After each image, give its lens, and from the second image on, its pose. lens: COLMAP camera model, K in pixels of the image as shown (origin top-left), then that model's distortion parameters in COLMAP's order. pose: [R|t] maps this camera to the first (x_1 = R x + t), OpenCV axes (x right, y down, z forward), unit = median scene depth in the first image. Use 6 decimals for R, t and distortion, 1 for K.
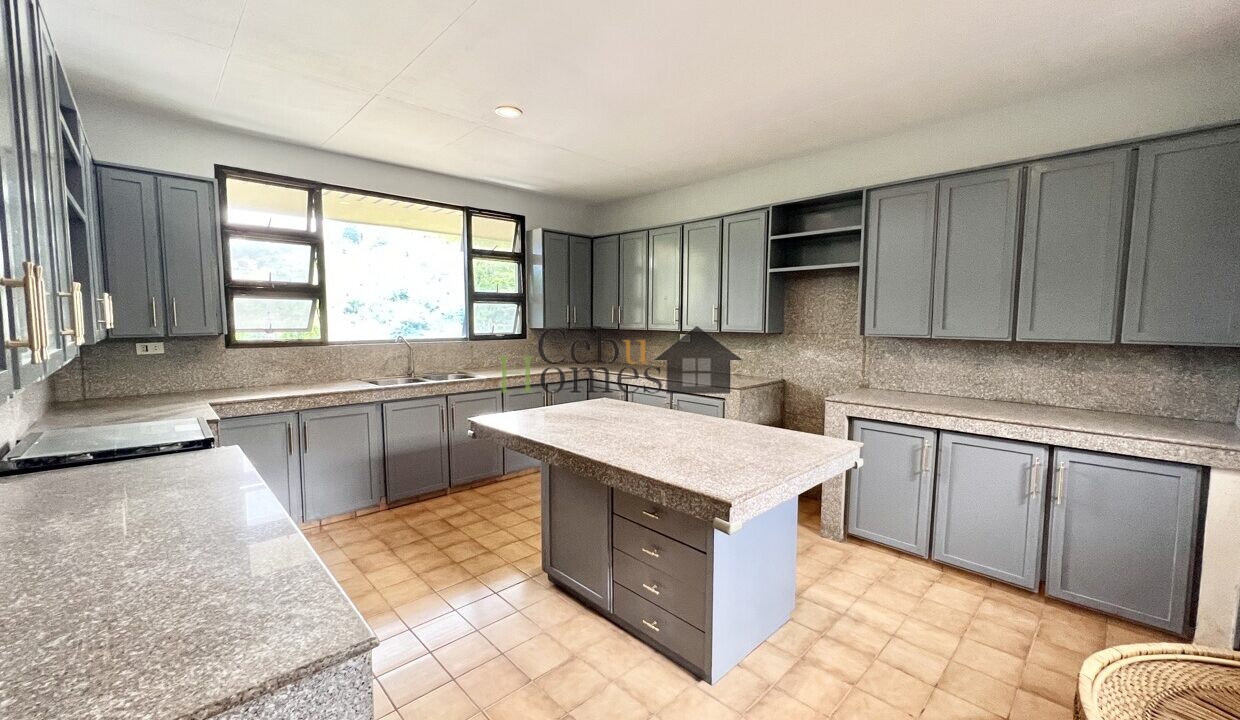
lens RADIAL K [[498.7, 0, 616.6], [0, 498.7, 356.1], [0, 0, 1]] dist [-0.001146, 0.000057]
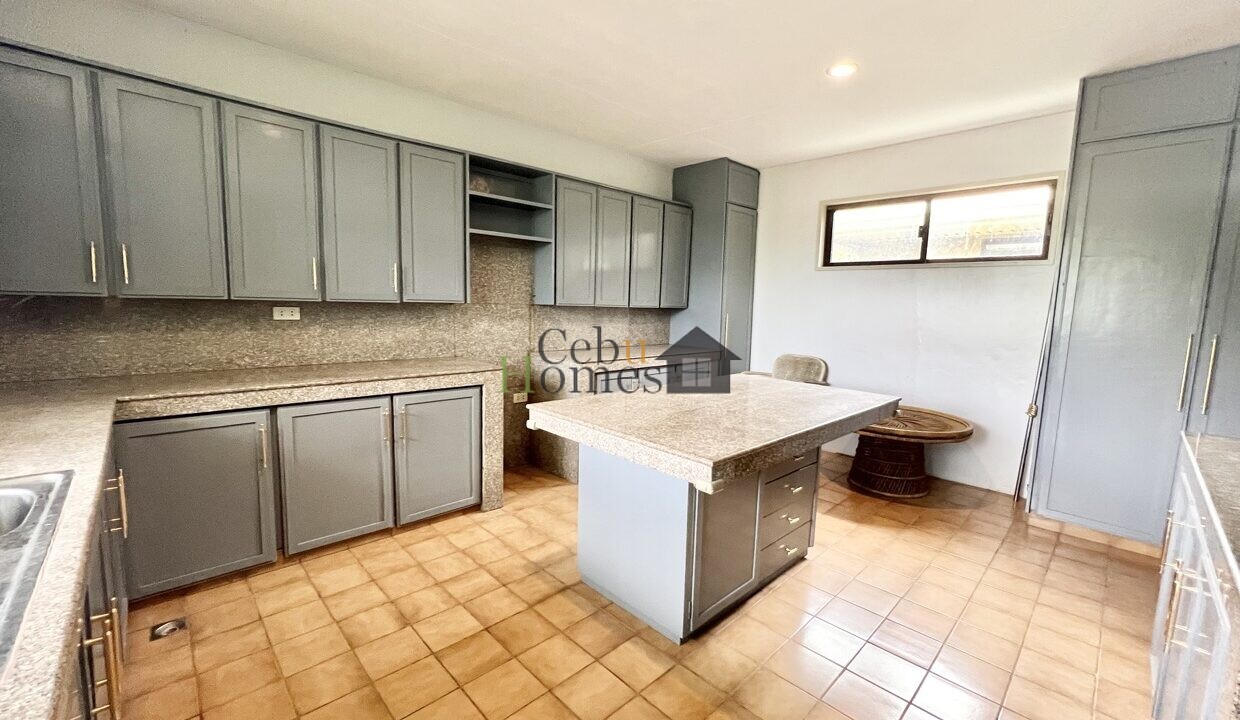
lens RADIAL K [[498.7, 0, 619.6], [0, 498.7, 359.6], [0, 0, 1]] dist [-0.001146, 0.000057]
pose [[0.000968, -0.120927, 0.992661, -0.573885], [0.047917, 0.991527, 0.120742, -0.042196], [-0.998851, 0.047449, 0.006754, 0.747357]]
